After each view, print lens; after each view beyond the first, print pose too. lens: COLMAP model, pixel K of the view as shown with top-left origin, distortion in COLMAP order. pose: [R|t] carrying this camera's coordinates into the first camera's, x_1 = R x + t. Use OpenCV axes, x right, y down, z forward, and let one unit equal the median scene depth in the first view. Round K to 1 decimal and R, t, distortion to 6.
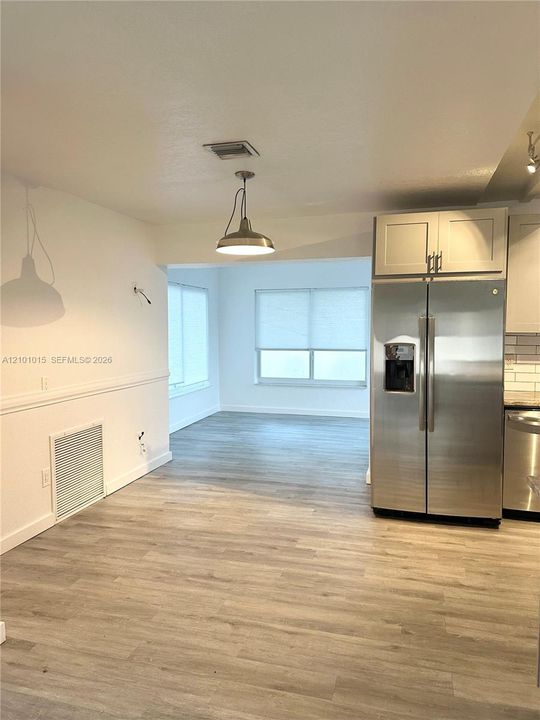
lens RADIAL K [[507.8, 0, 274.5], [0, 507.8, 362.2], [0, 0, 1]] dist [0.026832, -0.035160]
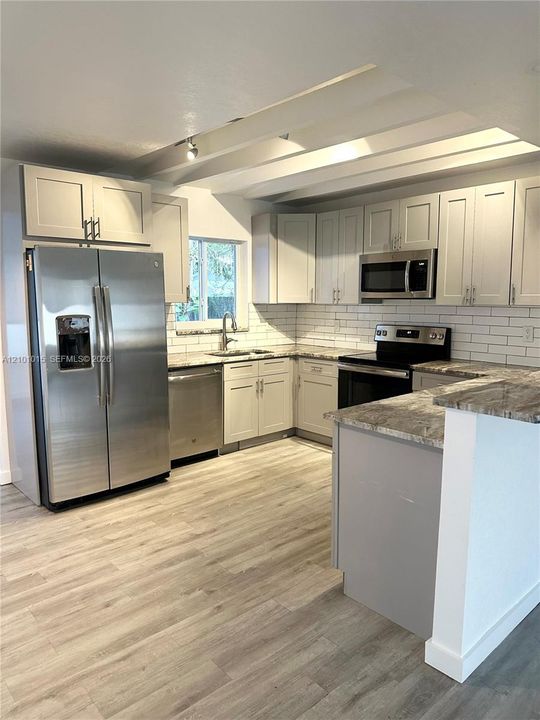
lens RADIAL K [[507.8, 0, 270.2], [0, 507.8, 352.6], [0, 0, 1]] dist [0.026832, -0.035160]
pose [[0.537420, -0.093593, 0.838105, -0.348366], [0.055888, 0.995590, 0.075343, -0.020661], [-0.841461, 0.006349, 0.540281, 0.227427]]
